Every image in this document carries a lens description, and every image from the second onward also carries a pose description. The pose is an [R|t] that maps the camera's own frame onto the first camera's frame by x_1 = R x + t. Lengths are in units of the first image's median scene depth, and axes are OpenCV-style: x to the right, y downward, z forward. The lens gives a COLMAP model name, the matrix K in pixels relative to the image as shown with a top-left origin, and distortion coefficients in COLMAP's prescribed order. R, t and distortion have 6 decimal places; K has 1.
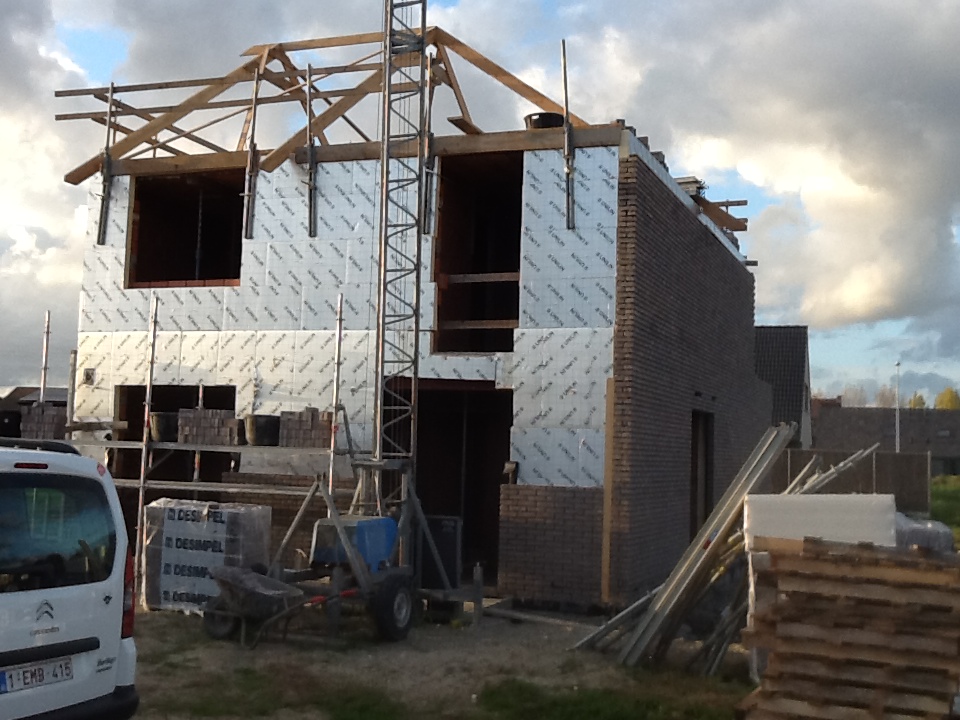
lens RADIAL K [[1178.8, 0, 486.7], [0, 1178.8, 356.6], [0, 0, 1]] dist [-0.008778, 0.000000]
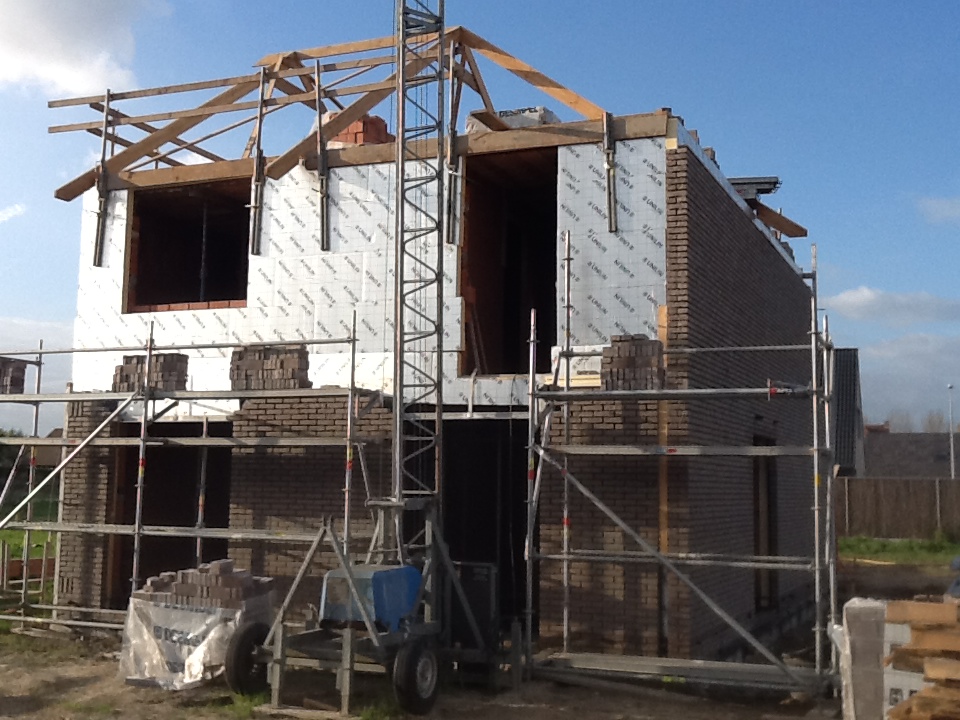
lens RADIAL K [[1178.8, 0, 484.5], [0, 1178.8, 352.0], [0, 0, 1]] dist [-0.008778, 0.000000]
pose [[0.999183, -0.021270, -0.034368, 0.003248], [0.020168, 0.999281, -0.032092, 0.007723], [0.035026, 0.031373, 0.998894, 0.115038]]
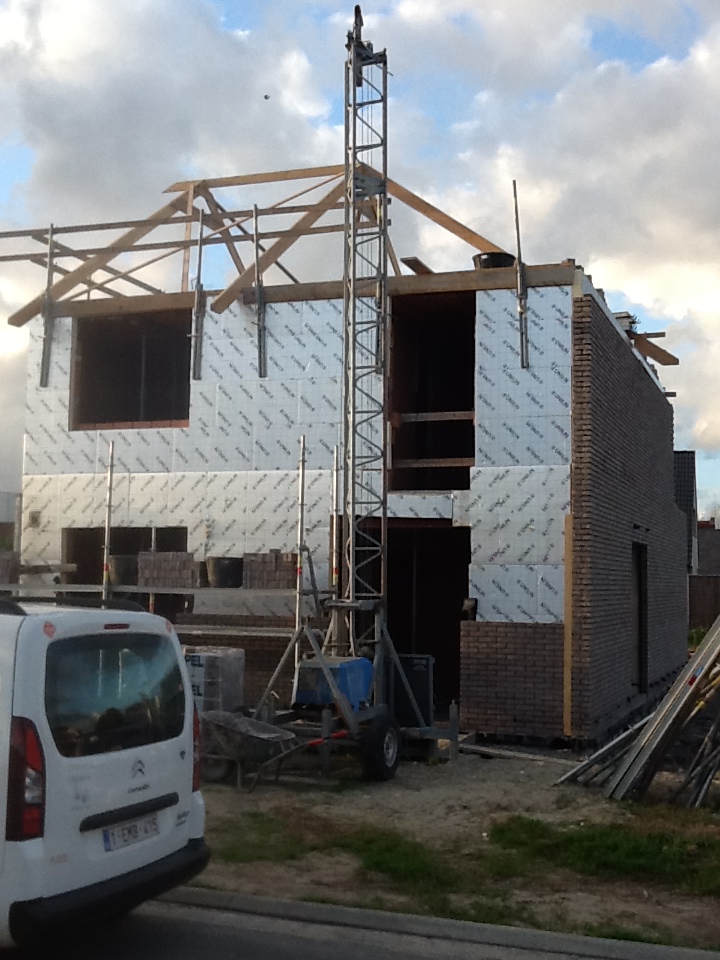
lens RADIAL K [[1179.6, 0, 398.1], [0, 1179.6, 497.3], [0, 0, 1]] dist [-0.020197, 0.000000]
pose [[0.999258, -0.014866, 0.035520, -0.074252], [0.014411, 0.999811, 0.013043, -0.011735], [-0.035708, -0.012521, 0.999284, -0.009470]]
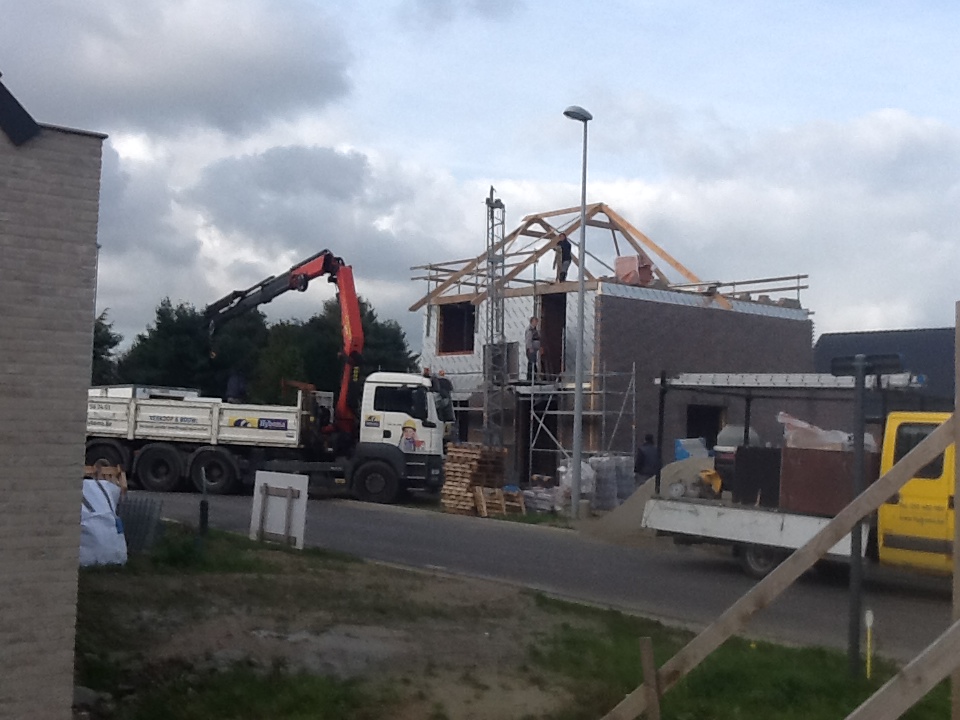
lens RADIAL K [[1178.8, 0, 482.0], [0, 1178.8, 358.4], [0, 0, 1]] dist [-0.008778, 0.000000]
pose [[0.868744, -0.036178, -0.493938, 1.003391], [0.042366, 0.999101, 0.001336, -0.059551], [0.493446, -0.022087, 0.869496, -1.042230]]
